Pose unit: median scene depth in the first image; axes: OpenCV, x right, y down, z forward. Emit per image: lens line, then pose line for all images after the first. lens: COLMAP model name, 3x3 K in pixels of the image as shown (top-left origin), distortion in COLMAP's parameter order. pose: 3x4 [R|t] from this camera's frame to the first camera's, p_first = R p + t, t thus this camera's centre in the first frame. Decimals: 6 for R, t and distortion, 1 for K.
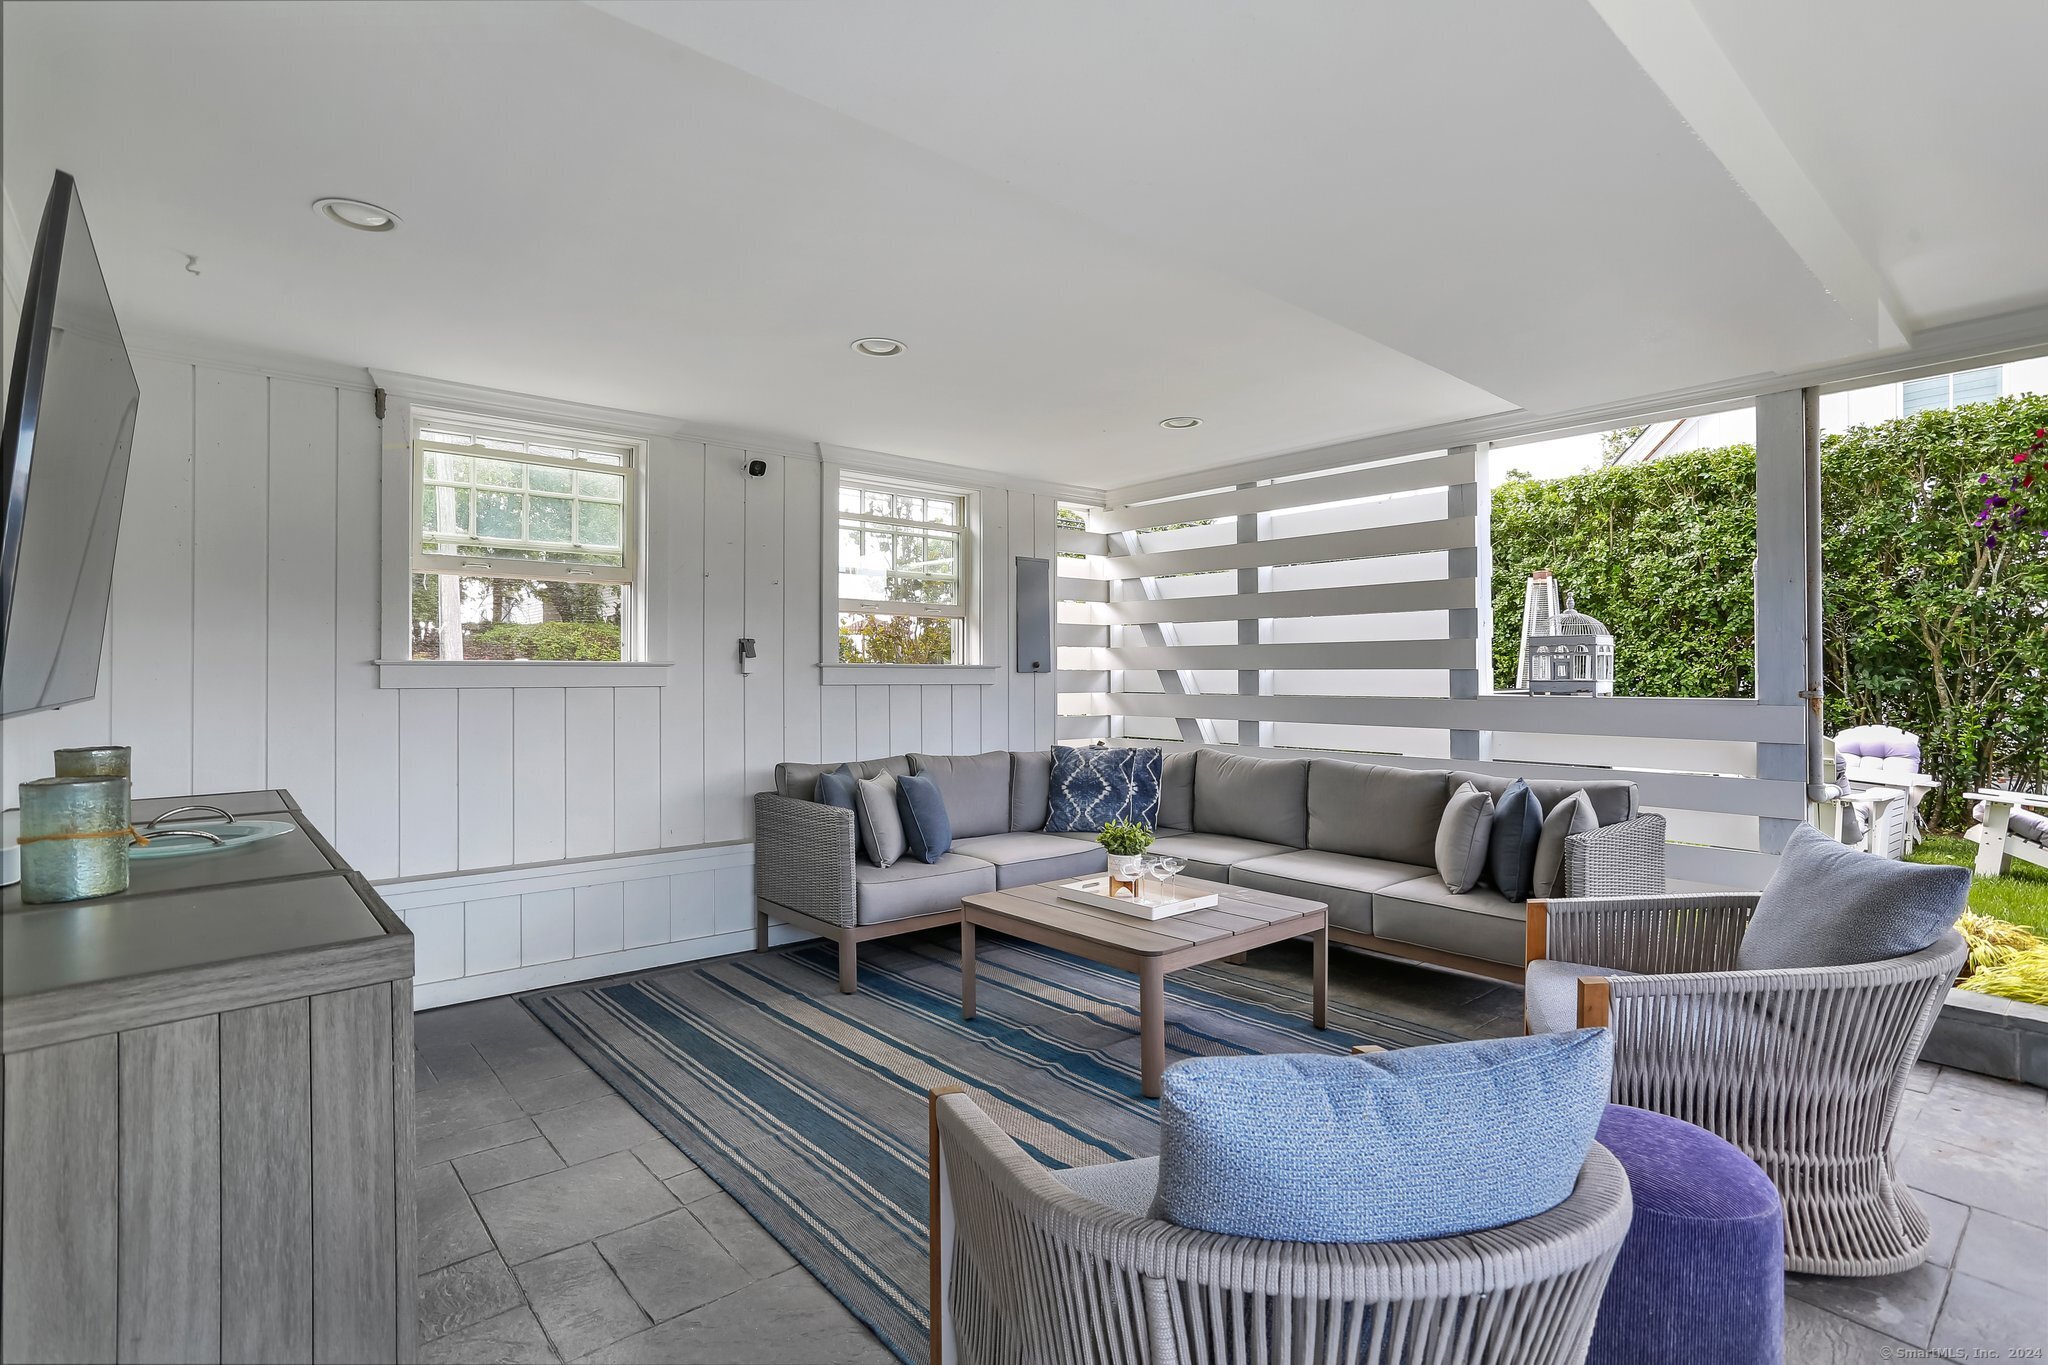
lens RADIAL K [[983.2, 0, 1033.0], [0, 983.2, 683.4], [0, 0, 1]] dist [-0.020634, 0.008939]
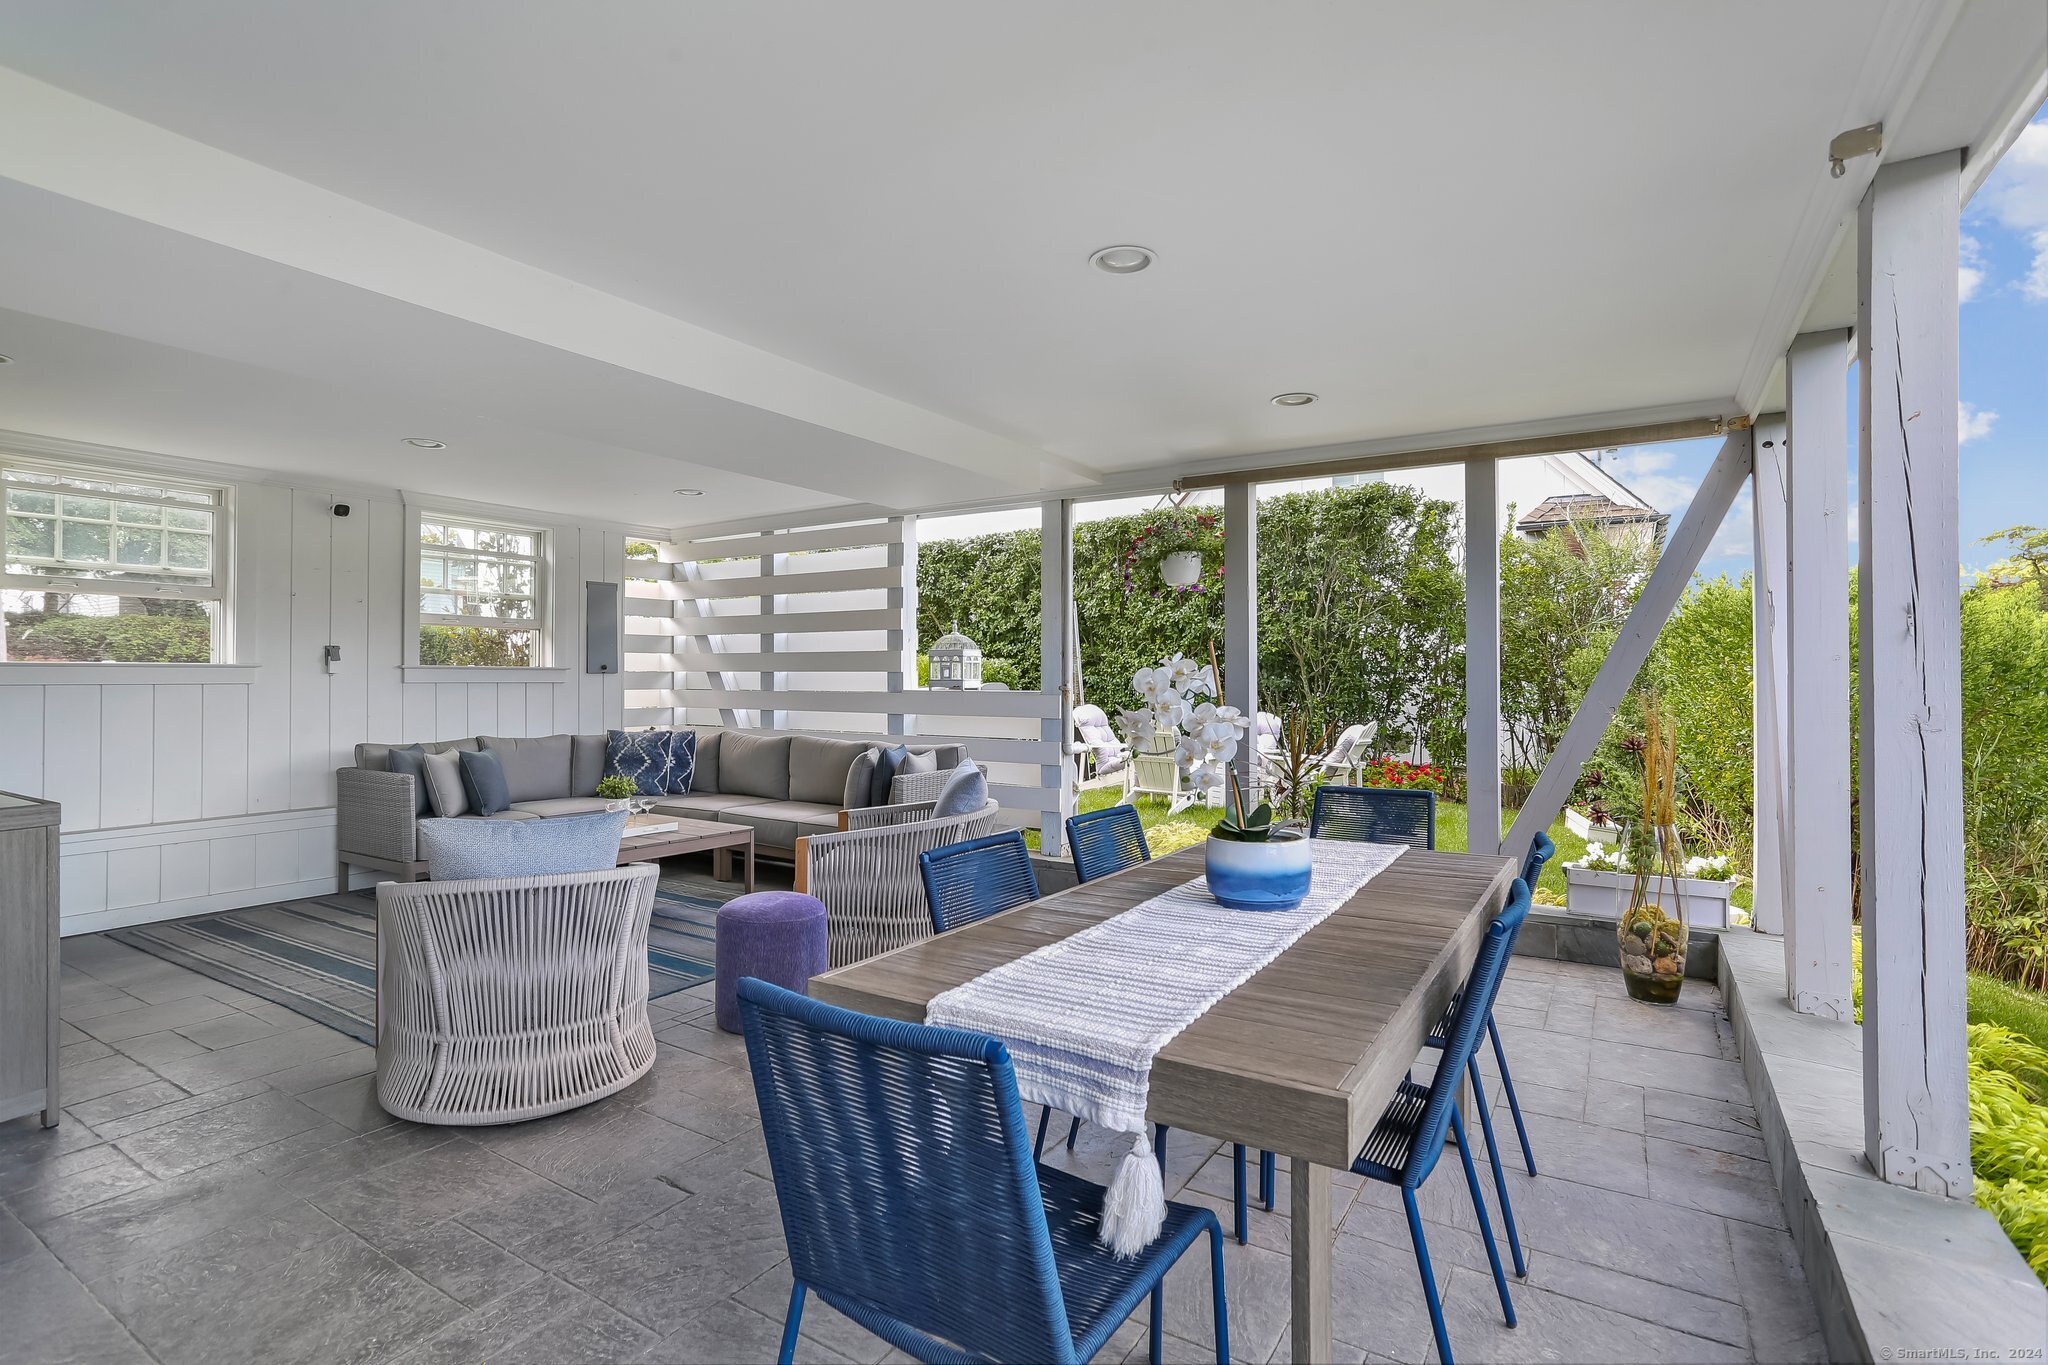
lens RADIAL K [[983.2, 0, 1017.2], [0, 983.2, 677.8], [0, 0, 1]] dist [-0.020634, 0.008939]
pose [[0.962569, 0.001783, 0.271031, 0.194629], [0.000250, 0.999972, -0.007467, 0.004900], [-0.271036, 0.007256, 0.962542, -0.395646]]
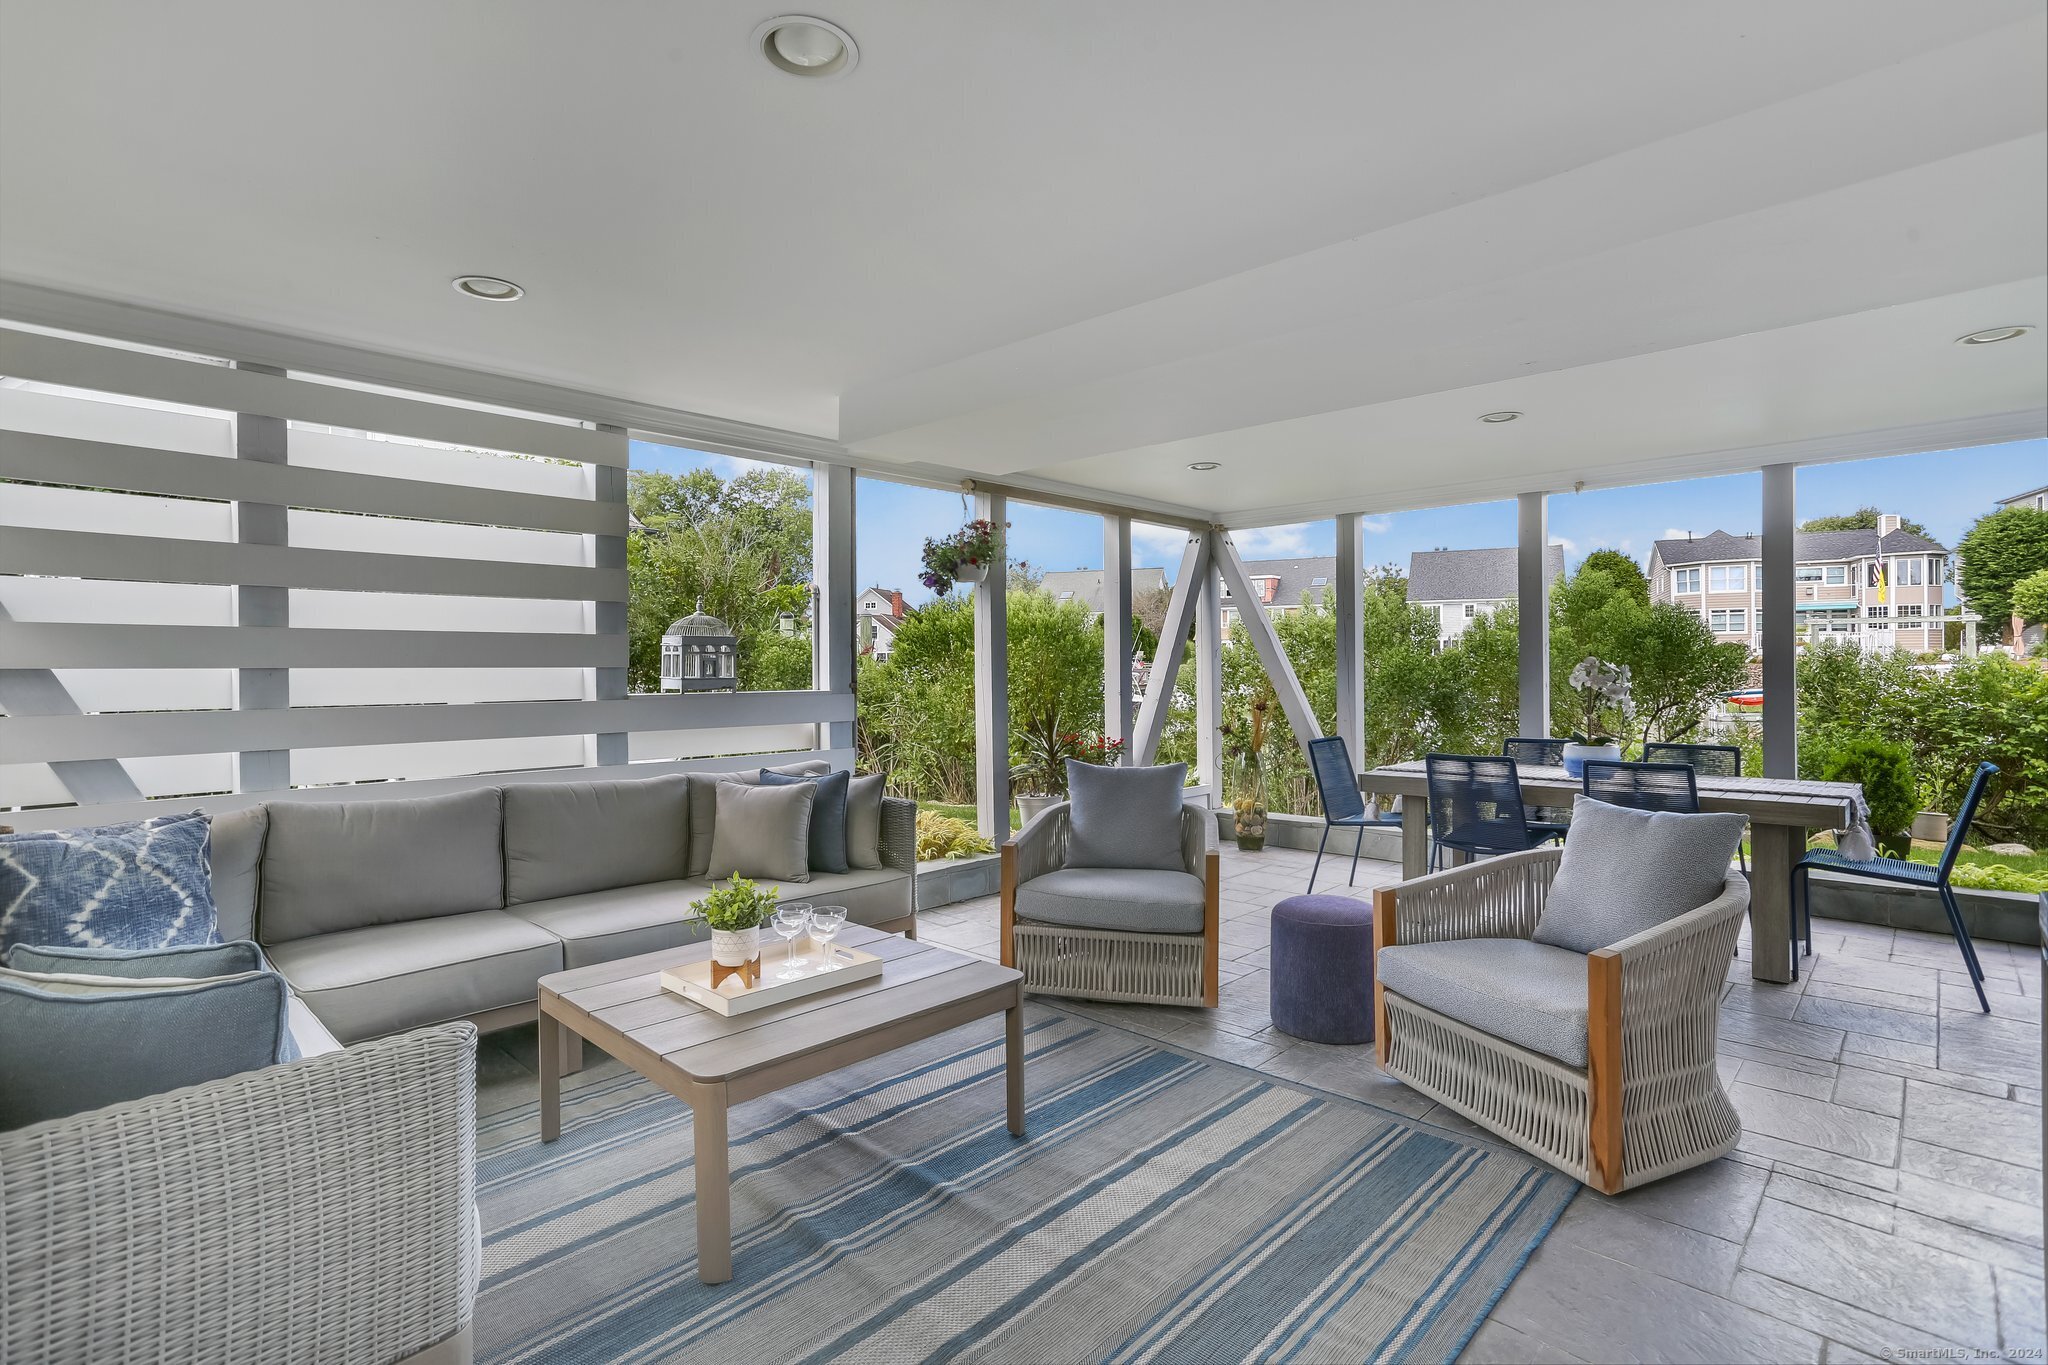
lens RADIAL K [[983.2, 0, 1017.1], [0, 983.2, 674.3], [0, 0, 1]] dist [-0.020634, 0.008939]
pose [[-0.065429, -0.010139, 0.997806, -0.449503], [0.011602, 0.999873, 0.010920, -0.011670], [-0.997790, 0.012291, -0.065303, 0.597744]]
